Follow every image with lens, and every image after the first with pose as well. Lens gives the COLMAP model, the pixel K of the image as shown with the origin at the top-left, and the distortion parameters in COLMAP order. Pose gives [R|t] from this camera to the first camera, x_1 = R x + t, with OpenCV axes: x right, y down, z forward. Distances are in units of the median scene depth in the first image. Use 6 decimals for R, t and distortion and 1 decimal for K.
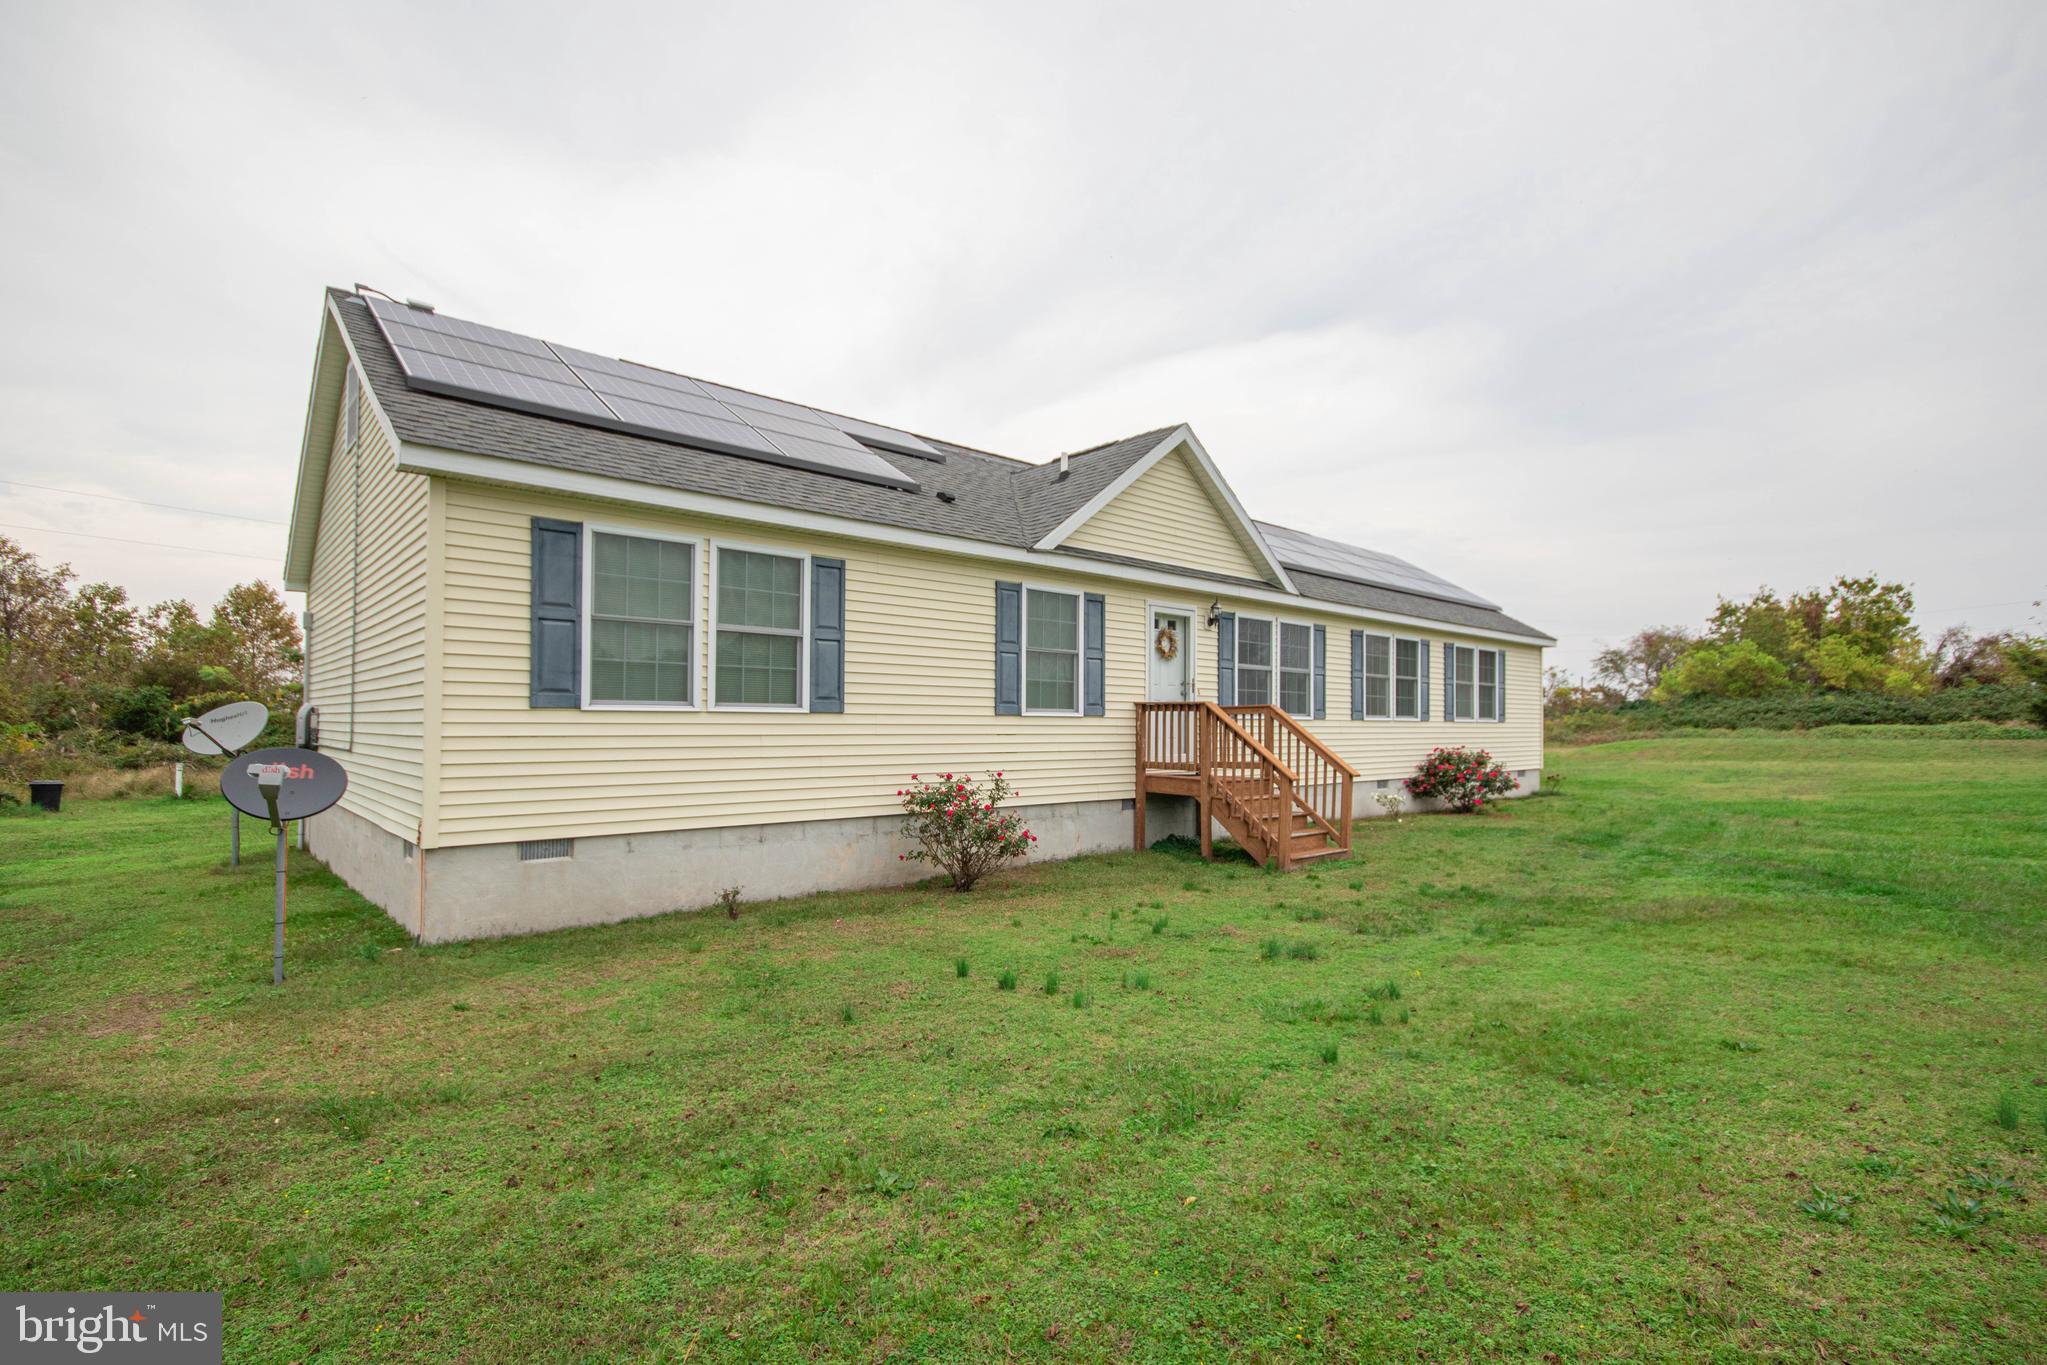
lens RADIAL K [[987.5, 0, 1040.9], [0, 987.5, 697.3], [0, 0, 1]] dist [0.001564, 0.000278]
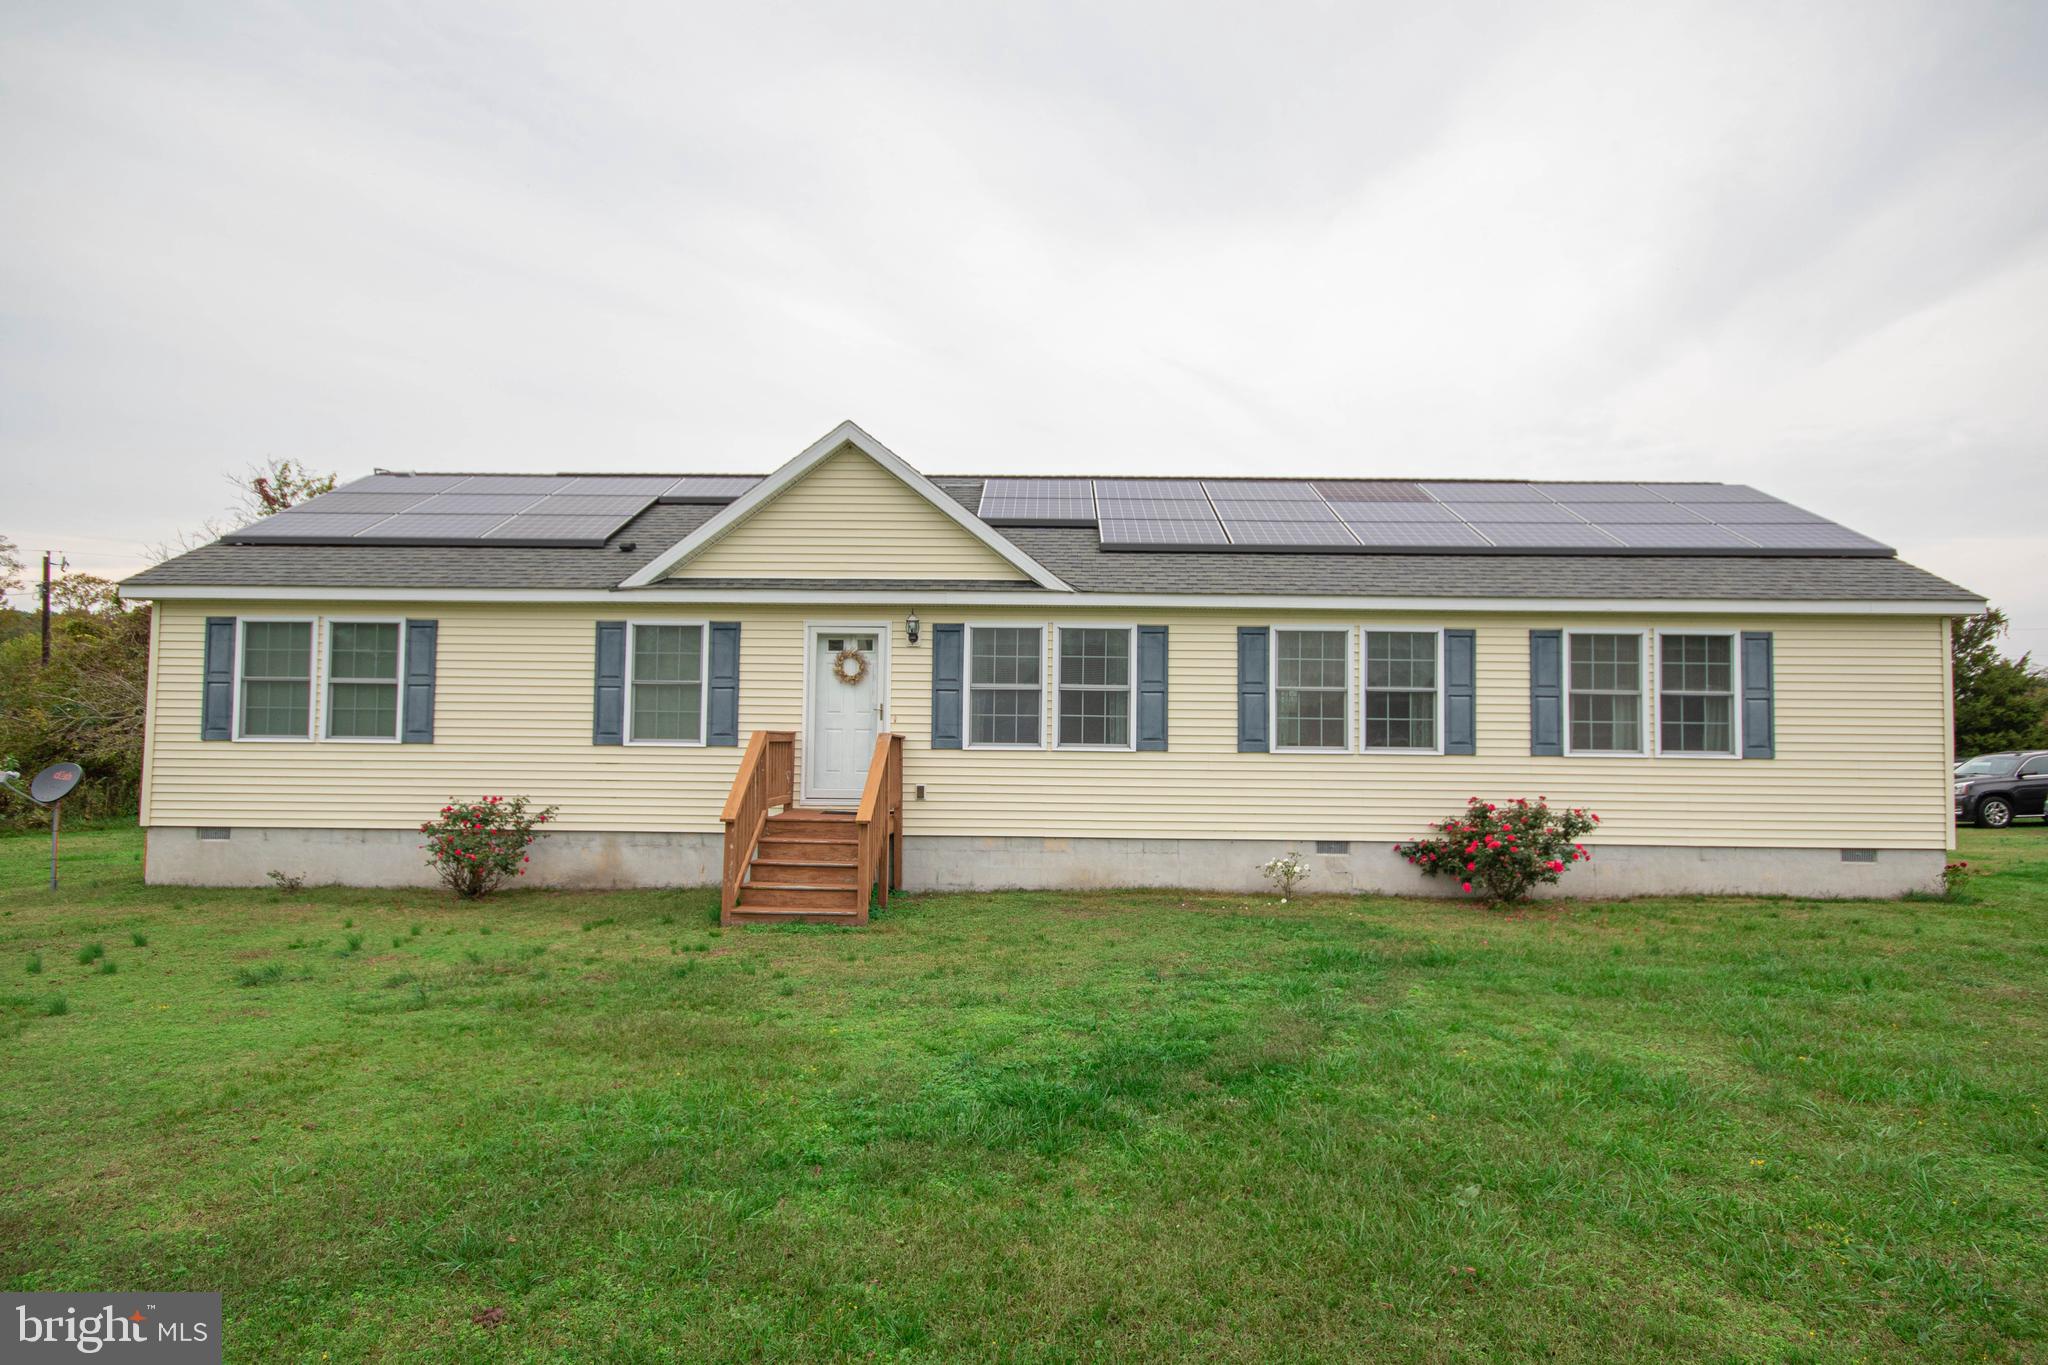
lens RADIAL K [[962.2, 0, 1029.9], [0, 962.2, 704.3], [0, 0, 1]] dist [-0.001620, 0.000143]
pose [[0.718245, -0.040894, -0.694588, 0.901953], [0.012138, 0.998856, -0.046255, 0.024534], [0.695685, 0.024792, 0.717919, 0.503490]]
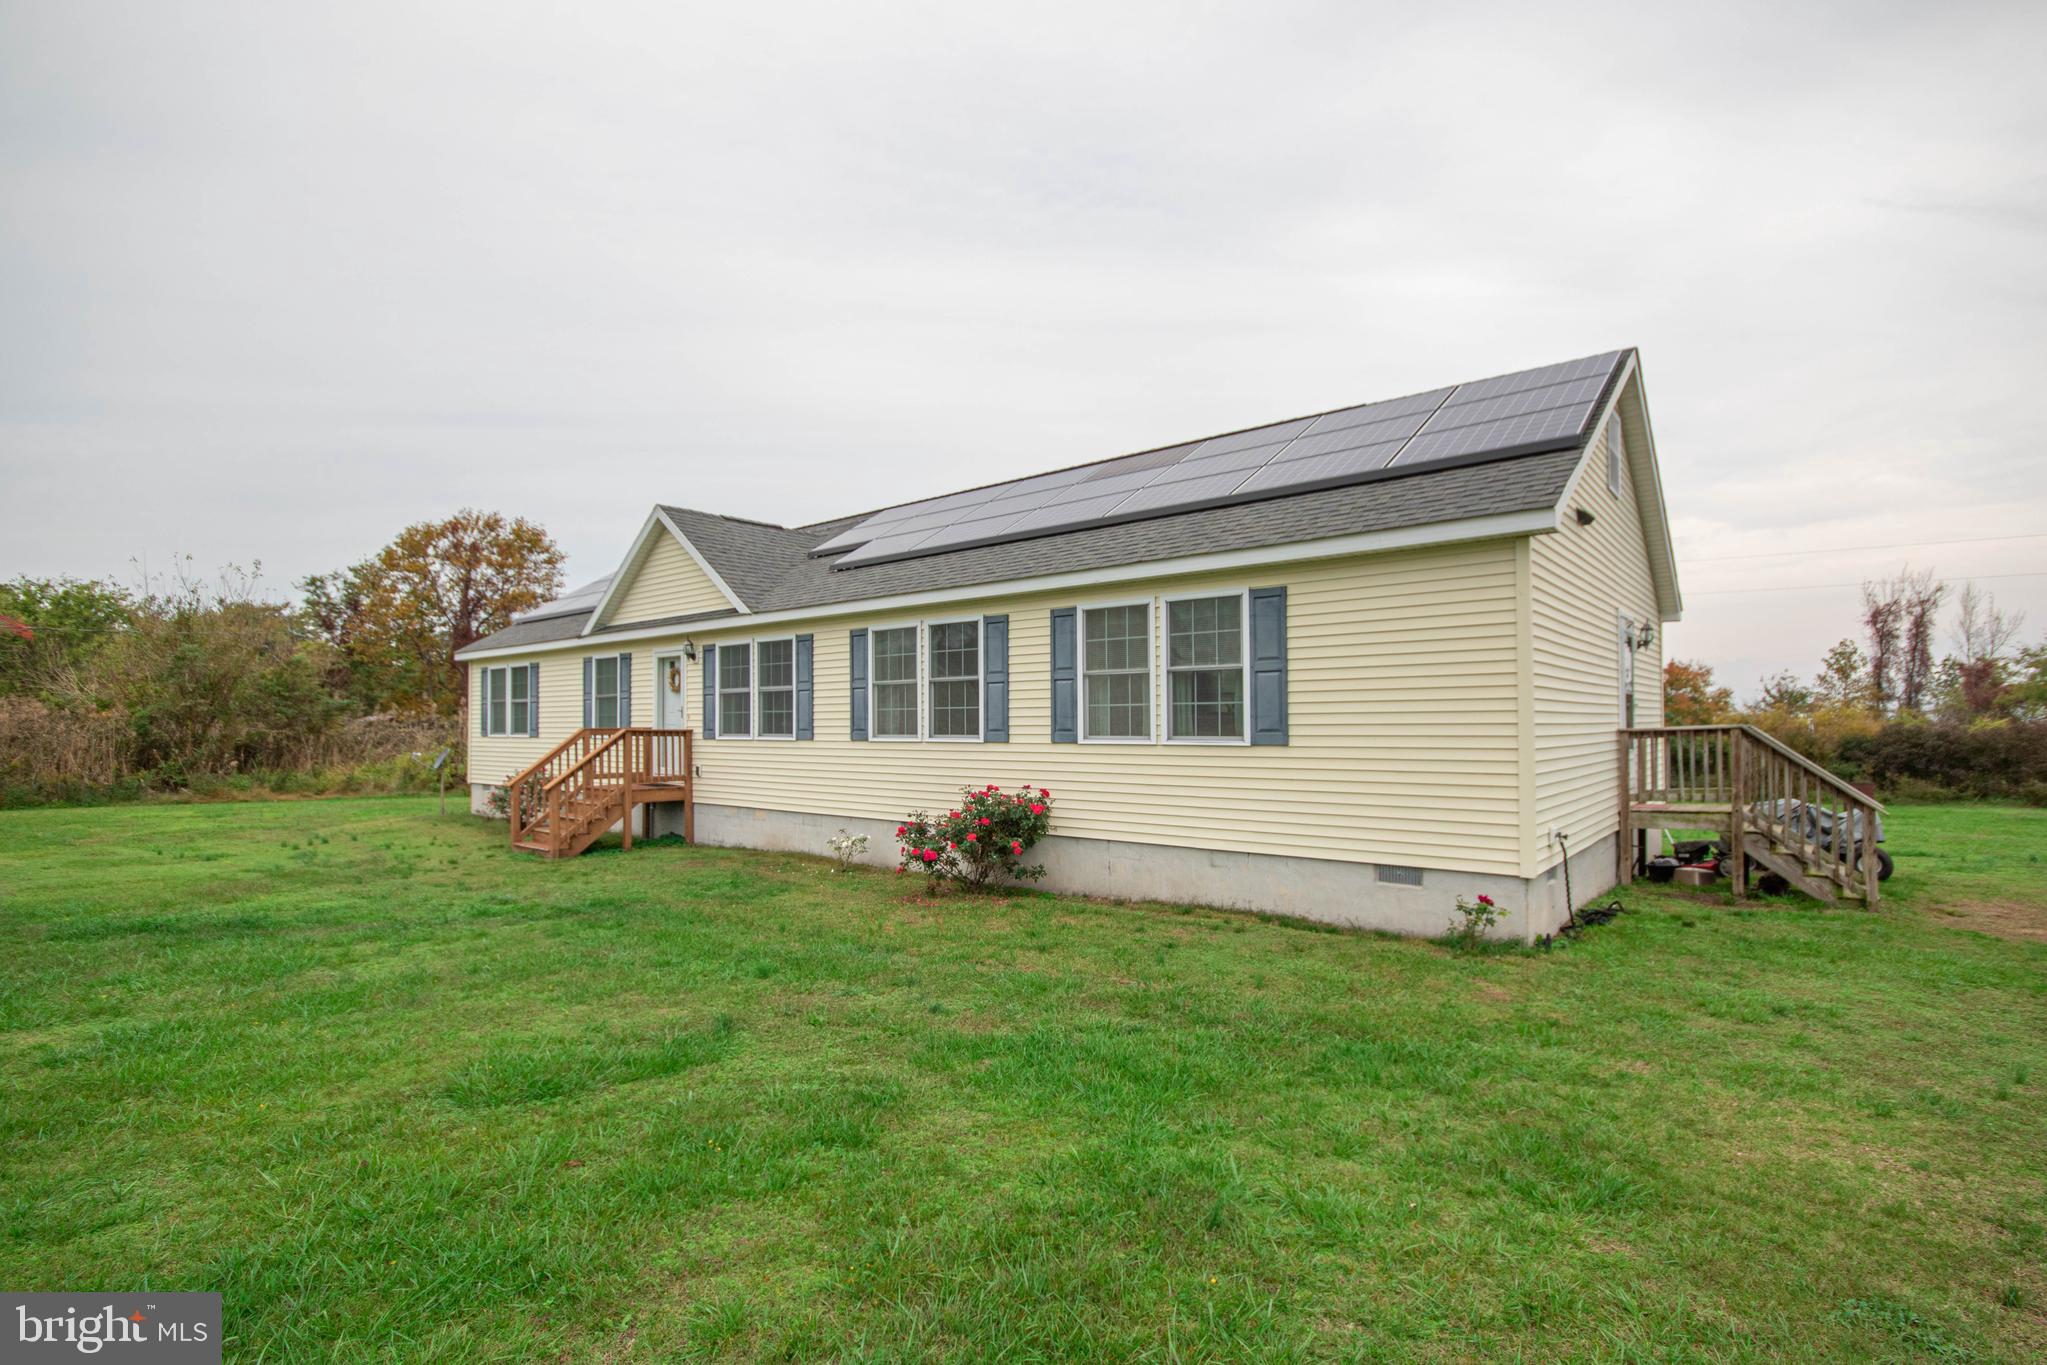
lens RADIAL K [[961.7, 0, 1029.4], [0, 961.7, 704.3], [0, 0, 1]] dist [-0.001620, 0.000143]
pose [[0.122667, -0.053390, -0.991011, 1.465407], [0.009343, 0.998570, -0.052640, 0.047947], [0.992404, -0.002802, 0.122990, 1.360887]]
